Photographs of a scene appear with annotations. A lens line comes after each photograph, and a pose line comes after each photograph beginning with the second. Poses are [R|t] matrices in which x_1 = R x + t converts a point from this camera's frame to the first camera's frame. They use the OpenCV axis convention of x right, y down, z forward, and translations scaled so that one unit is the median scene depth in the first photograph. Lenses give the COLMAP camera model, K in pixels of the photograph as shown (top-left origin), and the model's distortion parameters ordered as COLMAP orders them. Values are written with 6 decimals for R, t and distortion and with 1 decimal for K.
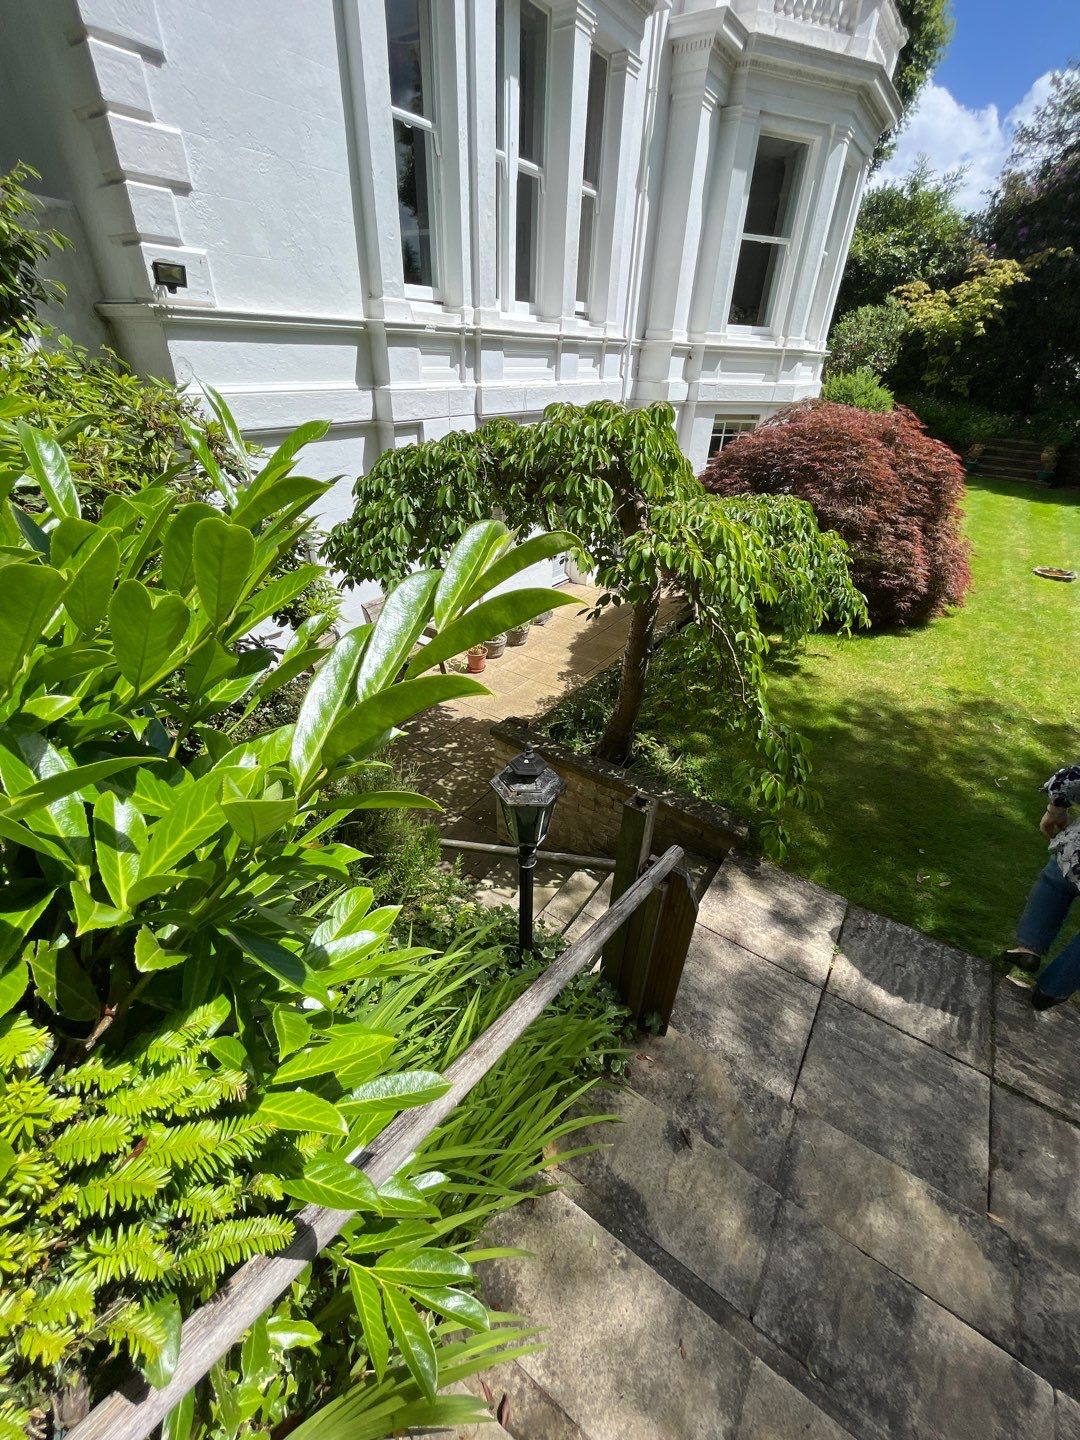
lens RADIAL K [[582.3, 0, 538.1], [0, 582.3, 718.3], [0, 0, 1]] dist [-0.002947, 0.000020]
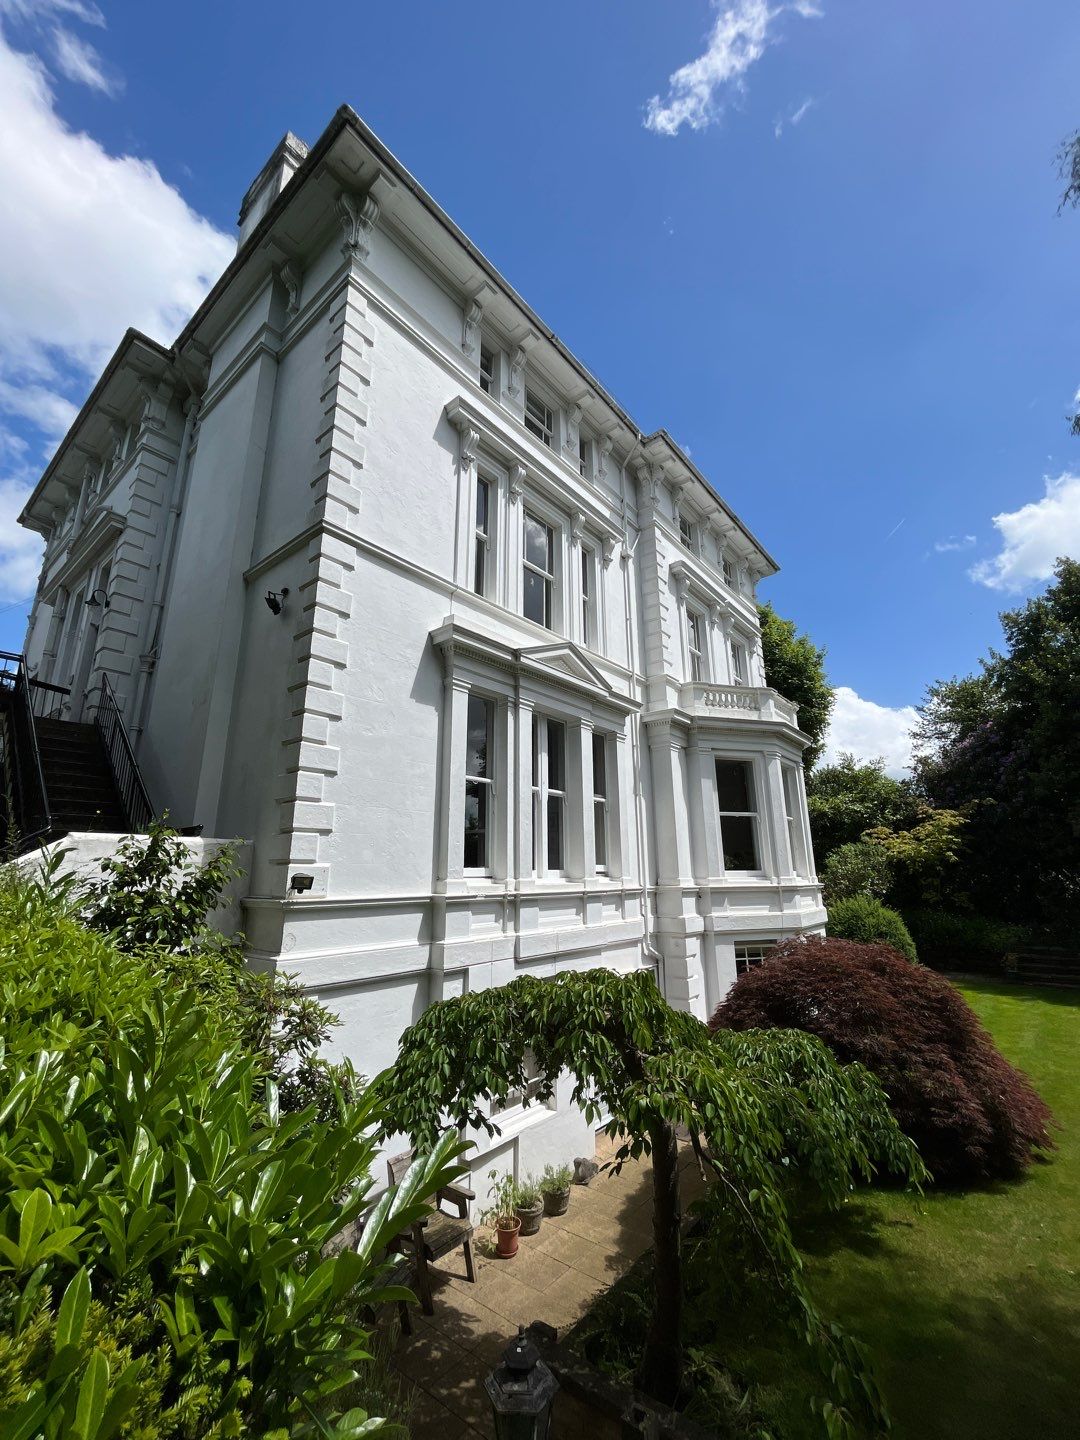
lens RADIAL K [[582.3, 0, 538.1], [0, 582.3, 718.3], [0, 0, 1]] dist [-0.002947, 0.000020]
pose [[0.996444, -0.061790, -0.057285, 0.043428], [-0.001022, 0.670954, -0.741498, 0.025823], [0.084253, 0.738920, 0.668505, -0.158862]]
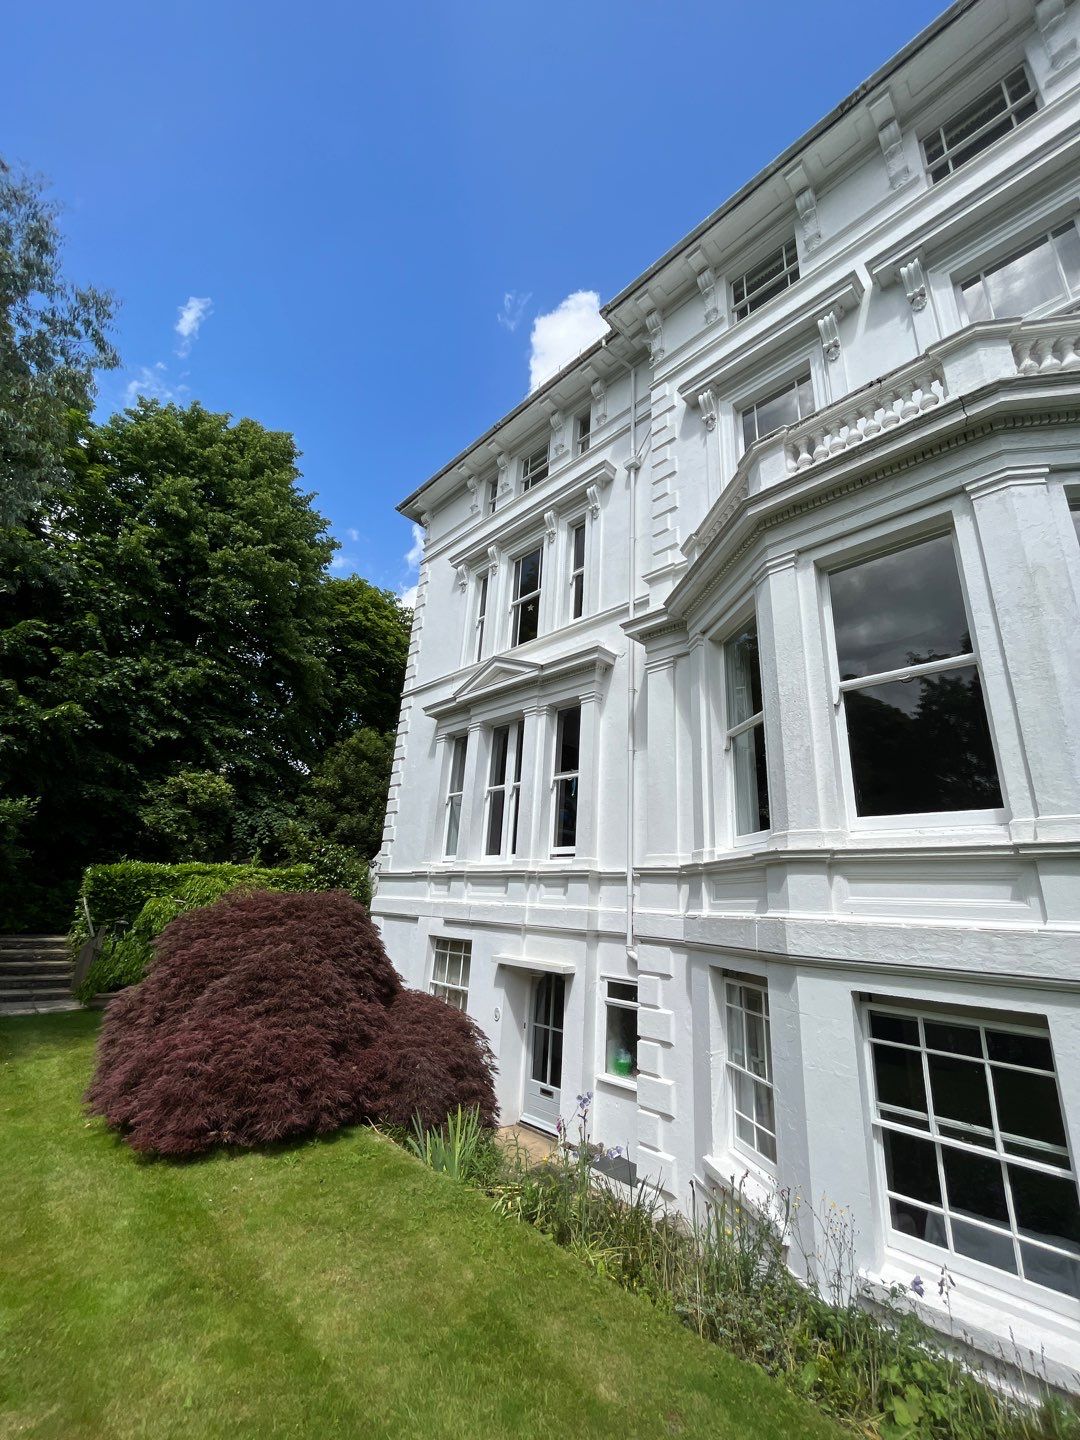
lens RADIAL K [[582.3, 0, 538.1], [0, 582.3, 718.3], [0, 0, 1]] dist [-0.002947, 0.000020]
pose [[-0.175882, -0.357988, -0.917012, 1.818793], [-0.587681, 0.785507, -0.193934, -0.959111], [0.789745, 0.504801, -0.348539, 1.798638]]
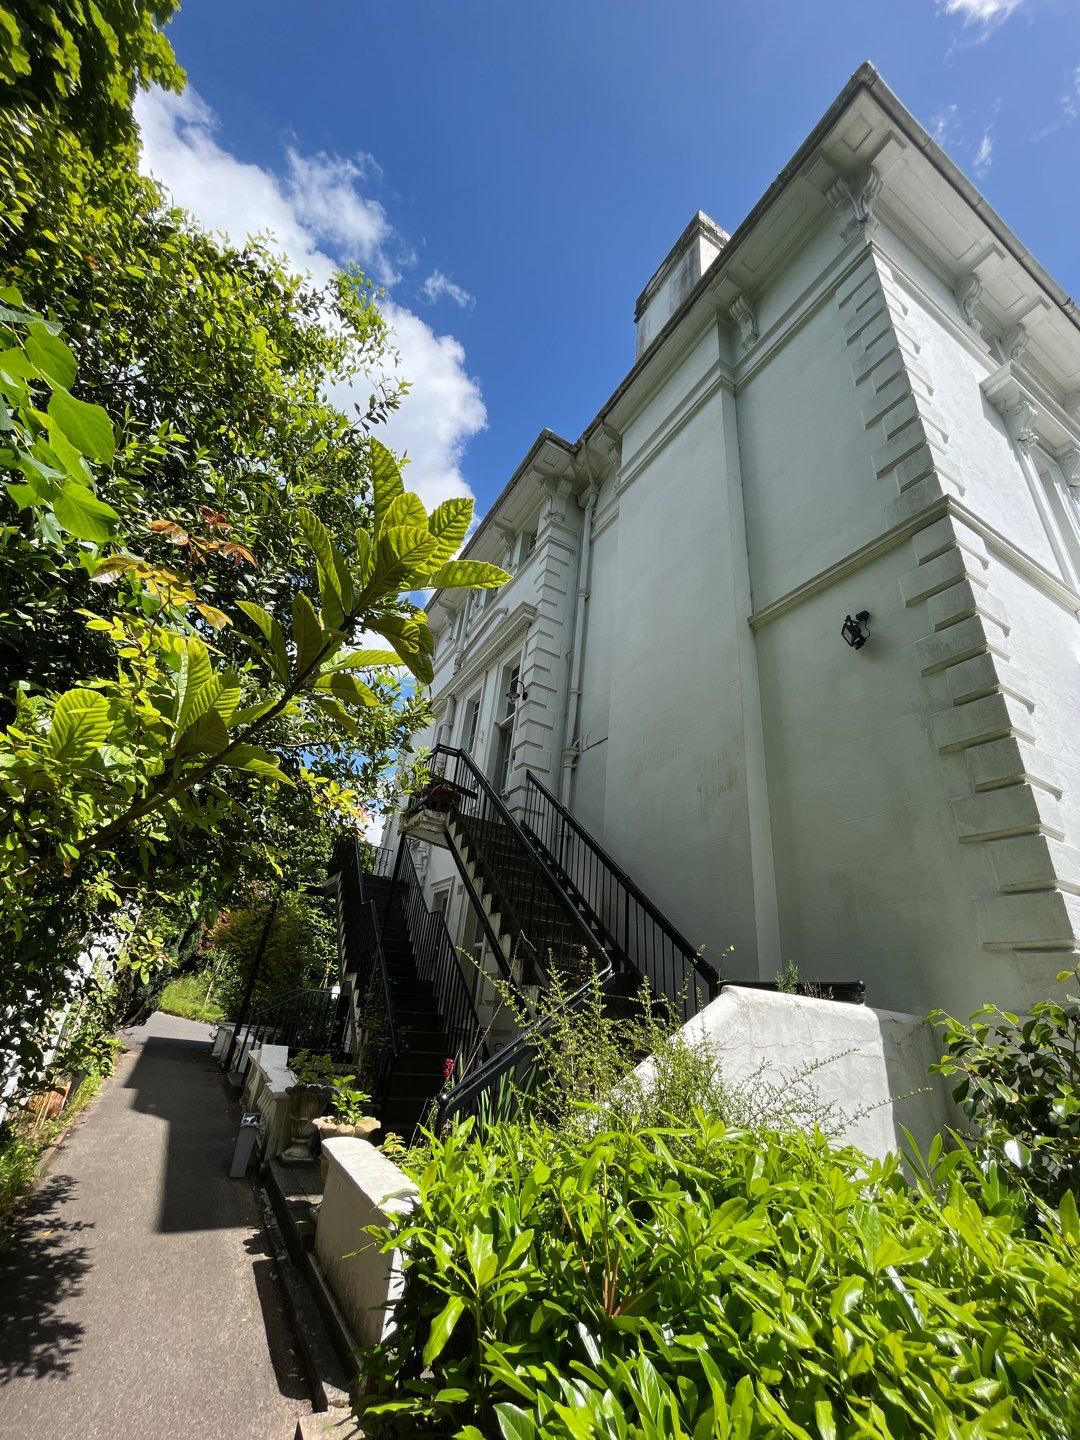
lens RADIAL K [[582.3, 0, 538.1], [0, 582.3, 718.3], [0, 0, 1]] dist [-0.002947, 0.000020]
pose [[0.904307, -0.145258, -0.401409, -0.708620], [-0.281028, 0.505236, -0.815941, -0.192456], [0.321328, 0.850668, 0.416067, 0.060811]]
